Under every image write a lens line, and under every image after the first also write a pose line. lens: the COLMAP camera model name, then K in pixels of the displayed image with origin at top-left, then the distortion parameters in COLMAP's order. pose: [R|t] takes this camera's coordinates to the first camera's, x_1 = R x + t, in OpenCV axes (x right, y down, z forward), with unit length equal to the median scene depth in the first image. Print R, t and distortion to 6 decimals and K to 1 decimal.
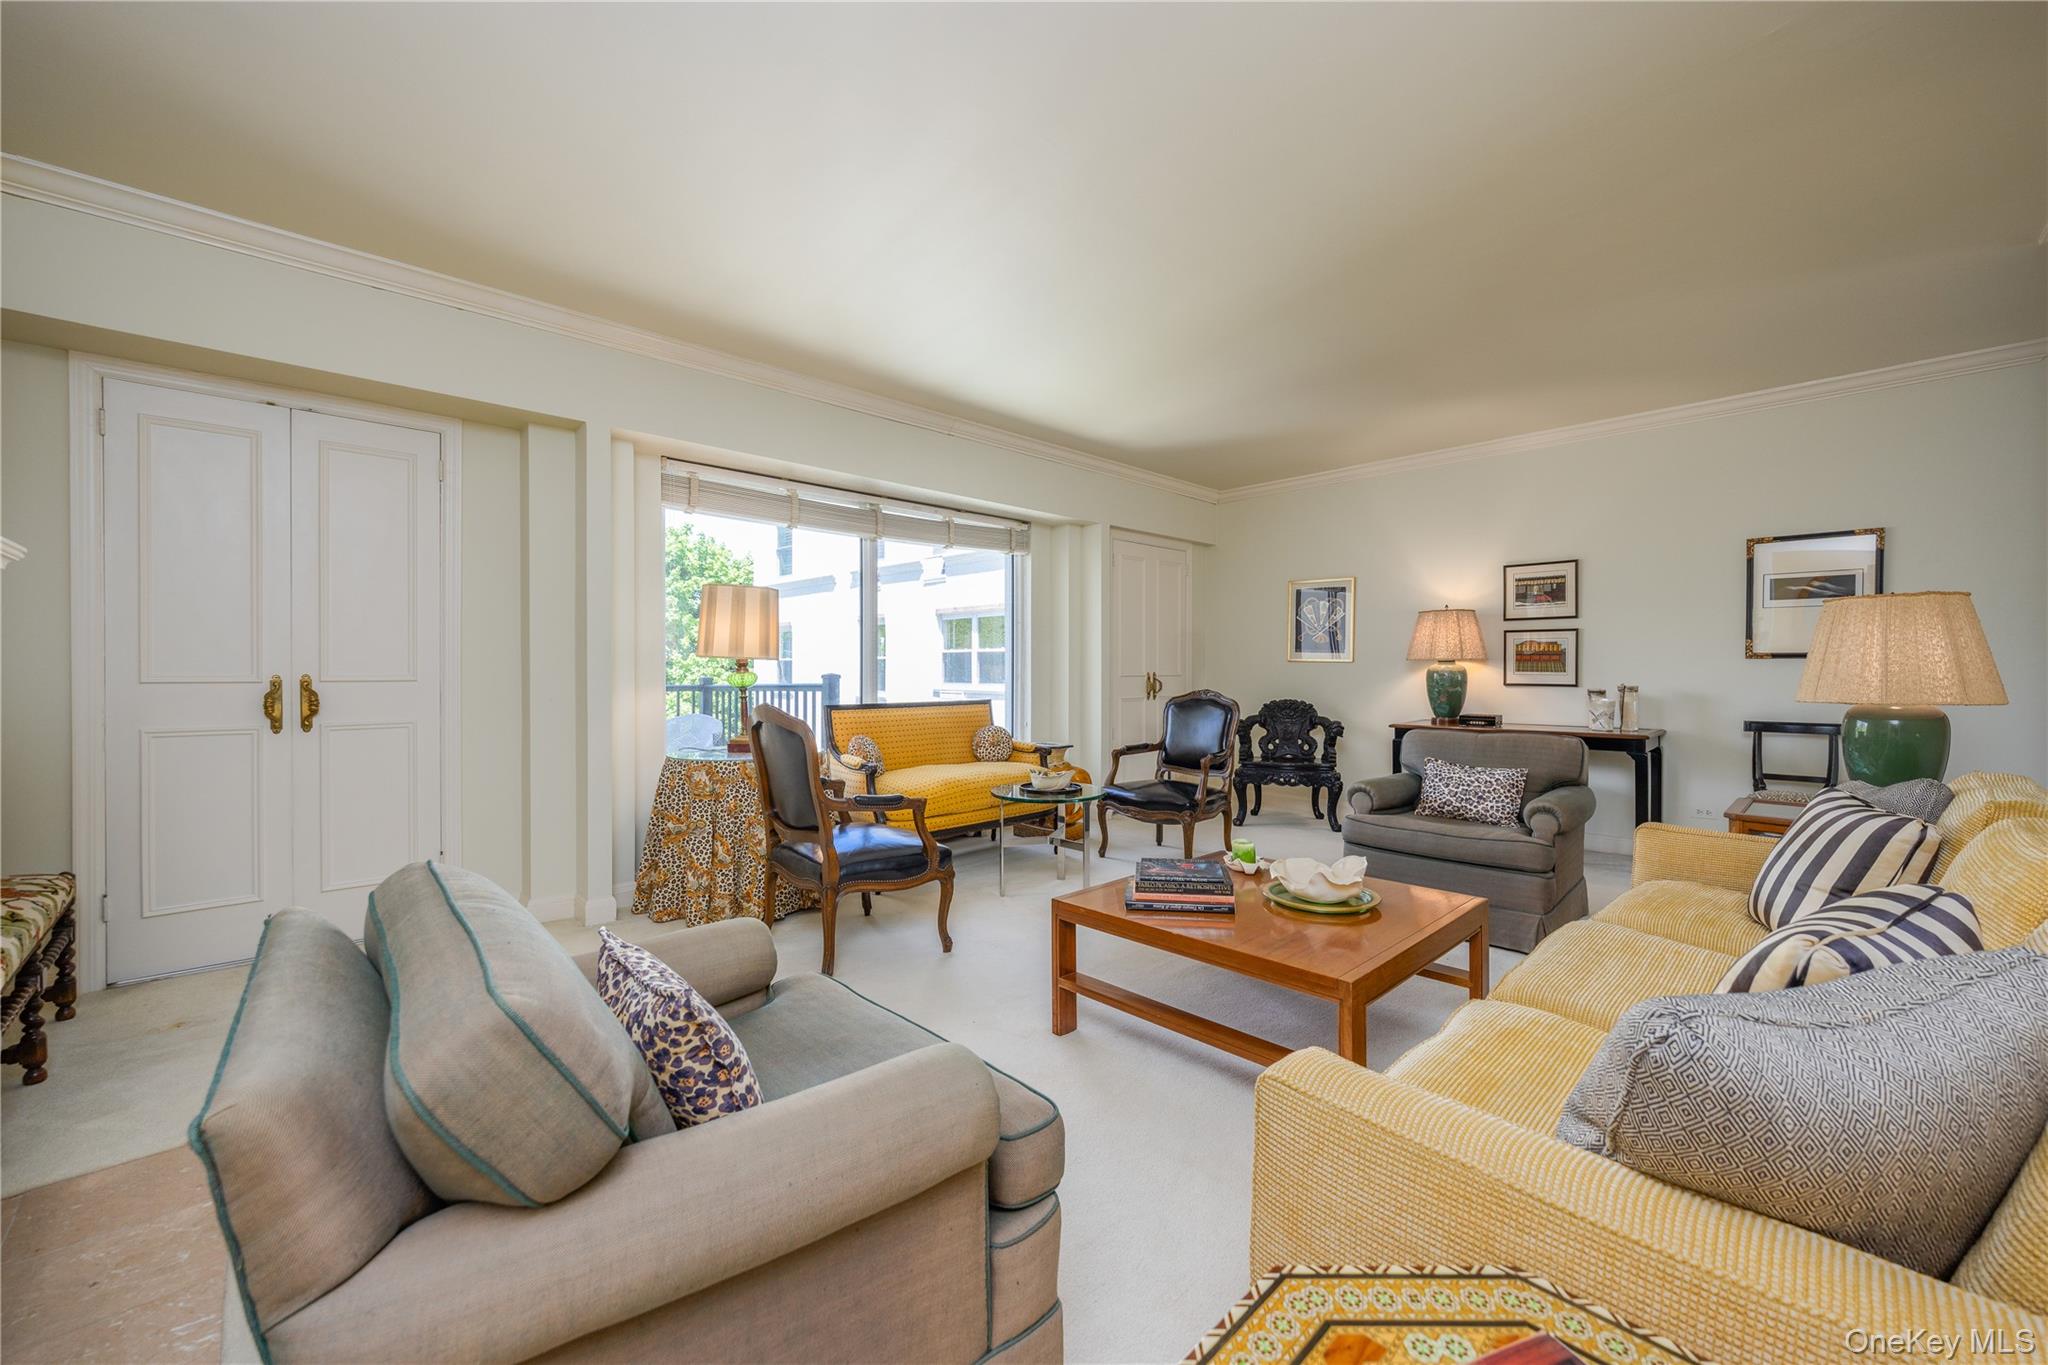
lens RADIAL K [[815.7, 0, 1030.4], [0, 815.7, 681.0], [0, 0, 1]] dist [0.000182, 0.000154]
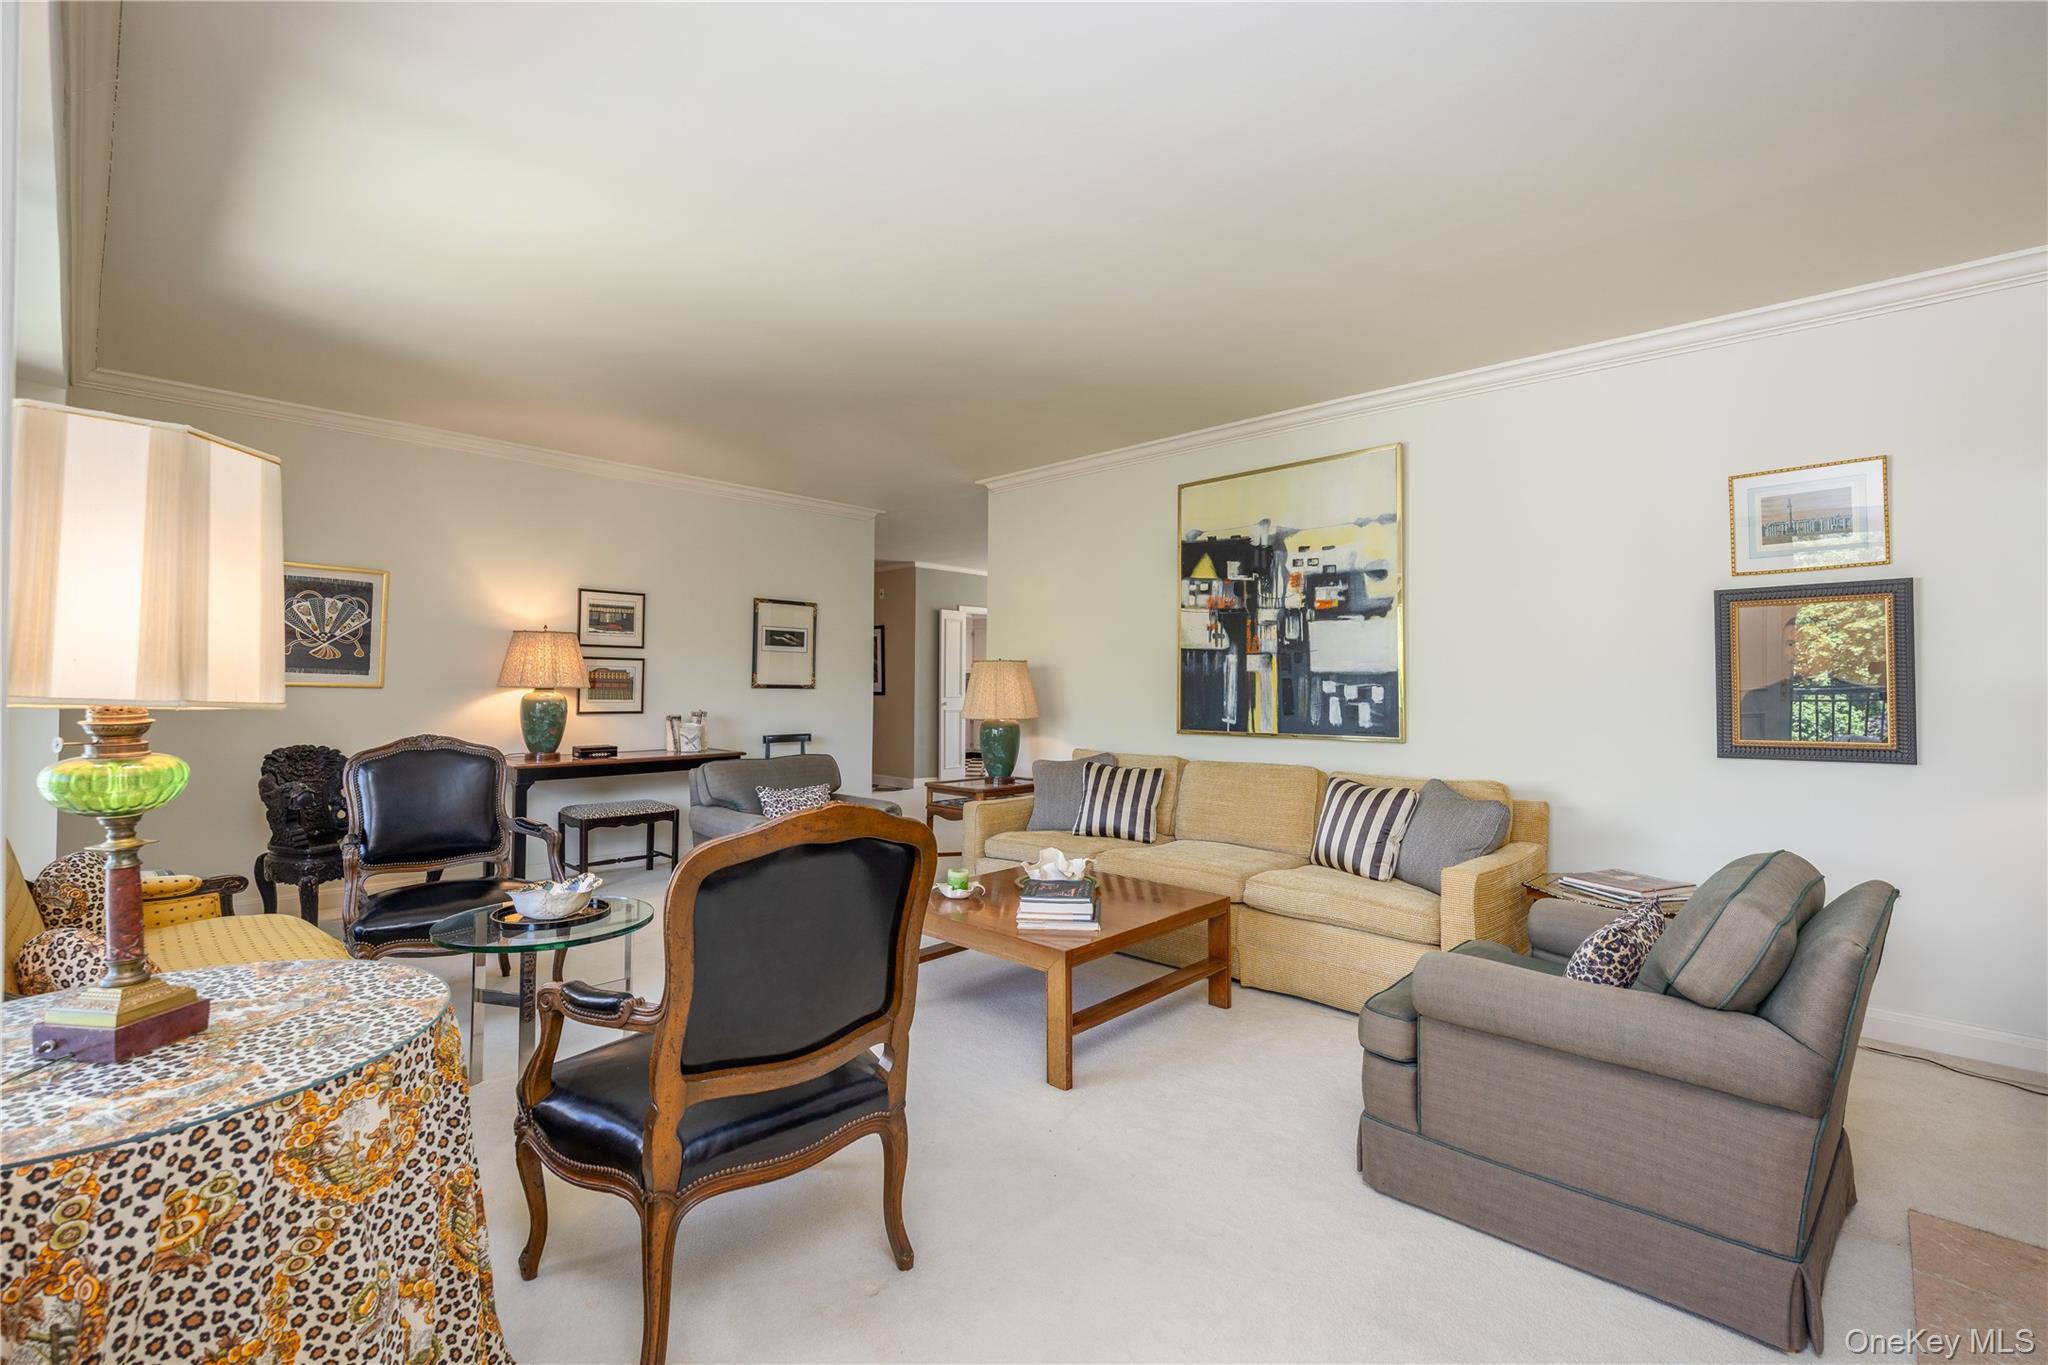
lens RADIAL K [[930.1, 0, 1023.1], [0, 930.1, 677.6], [0, 0, 1]] dist [-0.000223, -0.000268]
pose [[-0.059778, 0.006792, 0.998189, -6.304149], [0.004034, 0.999970, -0.006563, -0.328682], [-0.998204, 0.003634, -0.059804, 6.445268]]
